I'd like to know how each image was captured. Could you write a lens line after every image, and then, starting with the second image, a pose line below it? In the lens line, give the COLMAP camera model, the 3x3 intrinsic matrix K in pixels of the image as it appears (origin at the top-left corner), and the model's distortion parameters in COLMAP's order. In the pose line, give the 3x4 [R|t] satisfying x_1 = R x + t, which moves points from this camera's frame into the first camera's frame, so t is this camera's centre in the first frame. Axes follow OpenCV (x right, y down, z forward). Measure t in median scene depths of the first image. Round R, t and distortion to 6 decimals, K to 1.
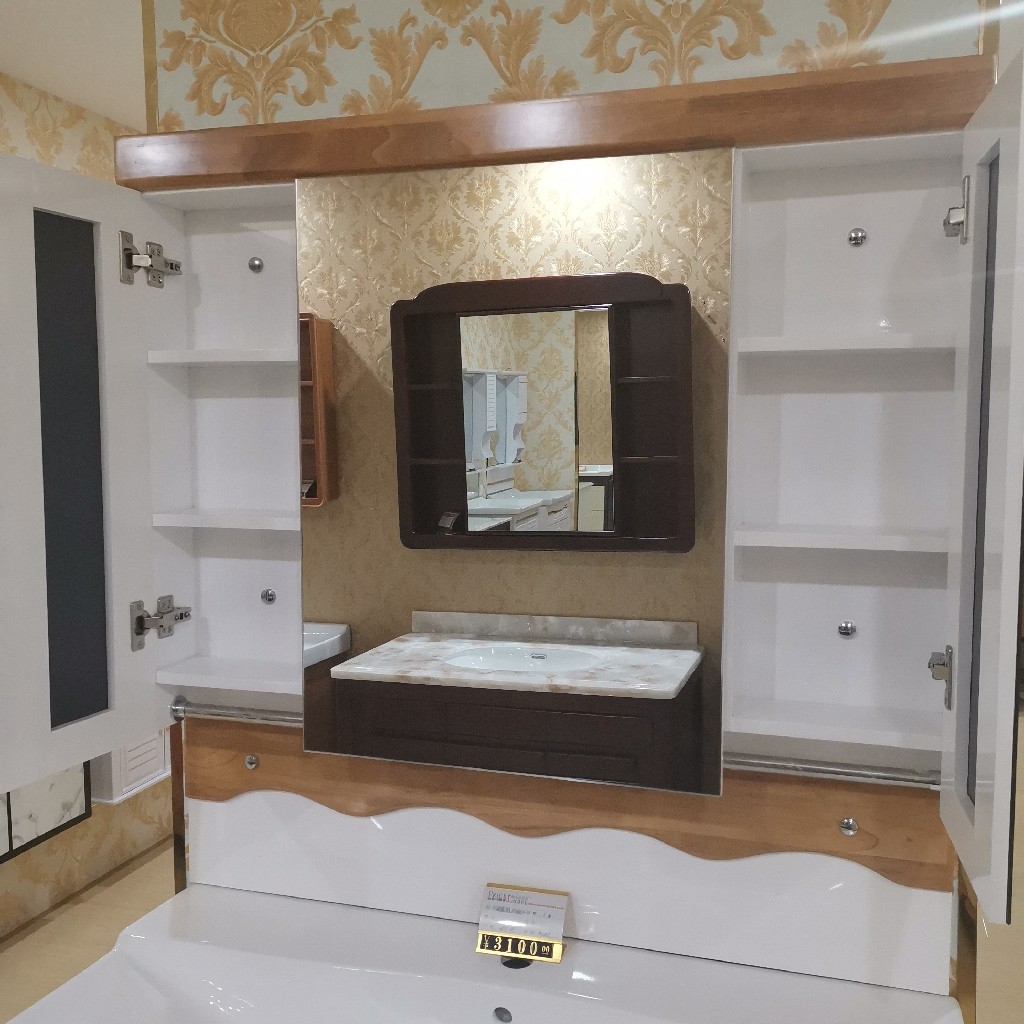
lens RADIAL K [[1046.3, 0, 512.0], [0, 1046.3, 512.0], [0, 0, 1]] dist [0.082252, -0.091613]
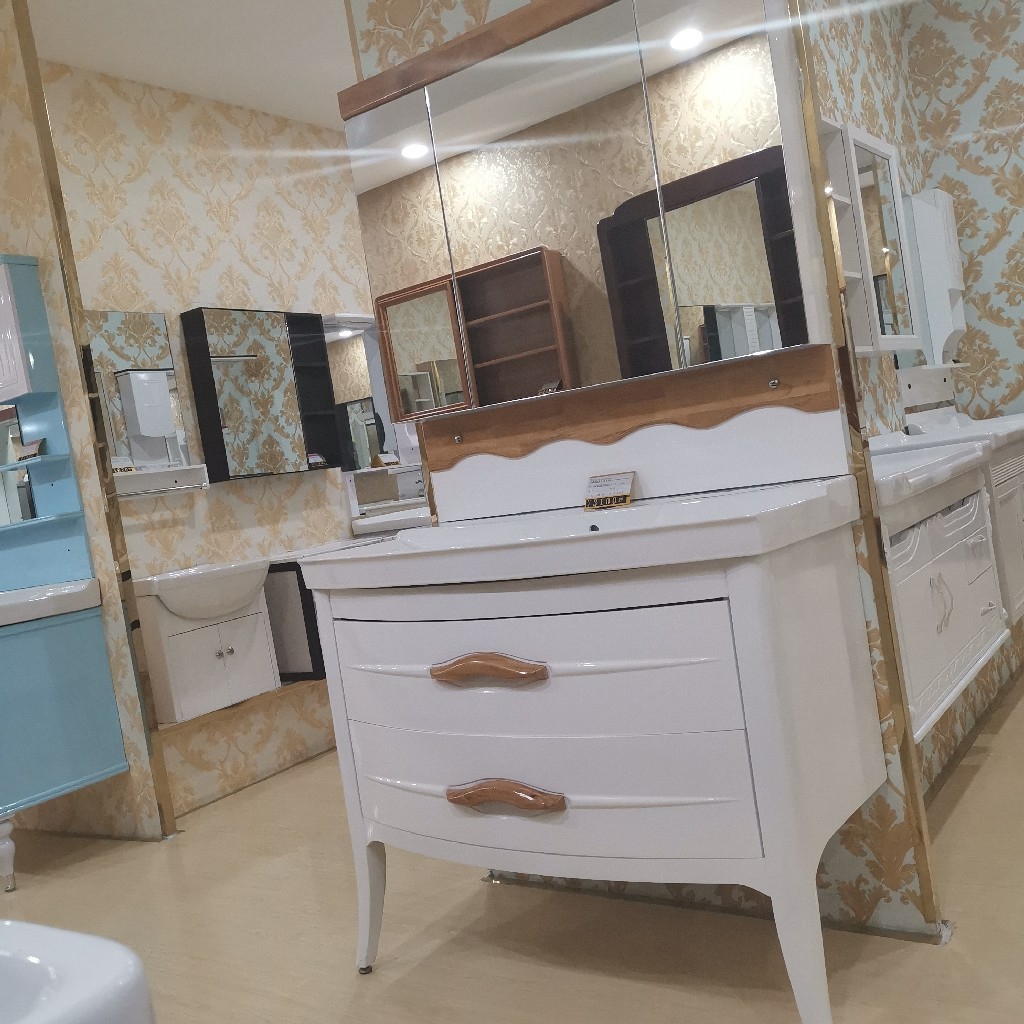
lens RADIAL K [[1046.3, 0, 512.0], [0, 1046.3, 512.0], [0, 0, 1]] dist [0.082252, -0.091613]
pose [[0.937345, -0.129606, -0.323400, 0.348481], [0.125359, 0.991528, -0.034021, 0.399350], [0.325069, -0.008651, 0.945651, -0.550286]]
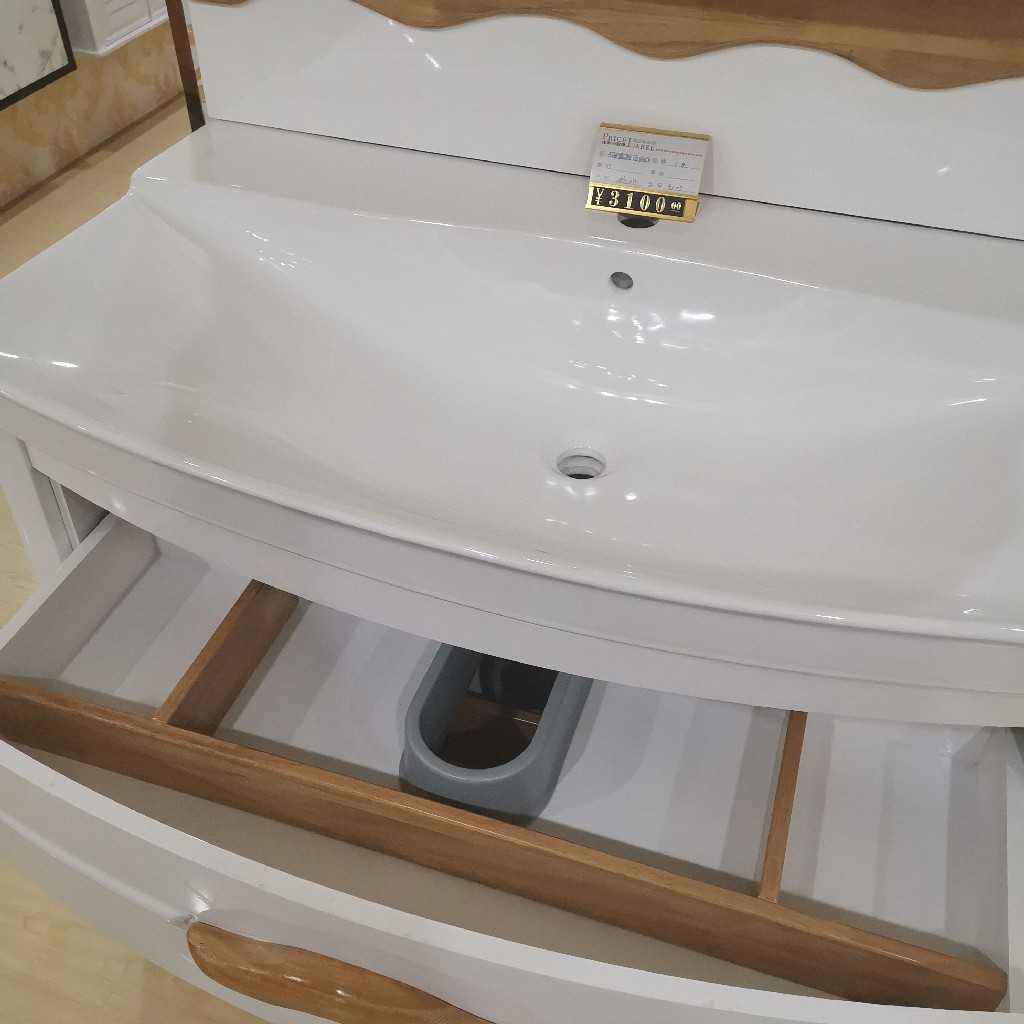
lens RADIAL K [[1046.3, 0, 512.0], [0, 1046.3, 512.0], [0, 0, 1]] dist [0.082252, -0.091613]
pose [[0.999691, 0.024756, 0.002291, -0.073677], [-0.021239, 0.802493, 0.596284, 0.110935], [0.012923, -0.596148, 0.802771, 0.197512]]
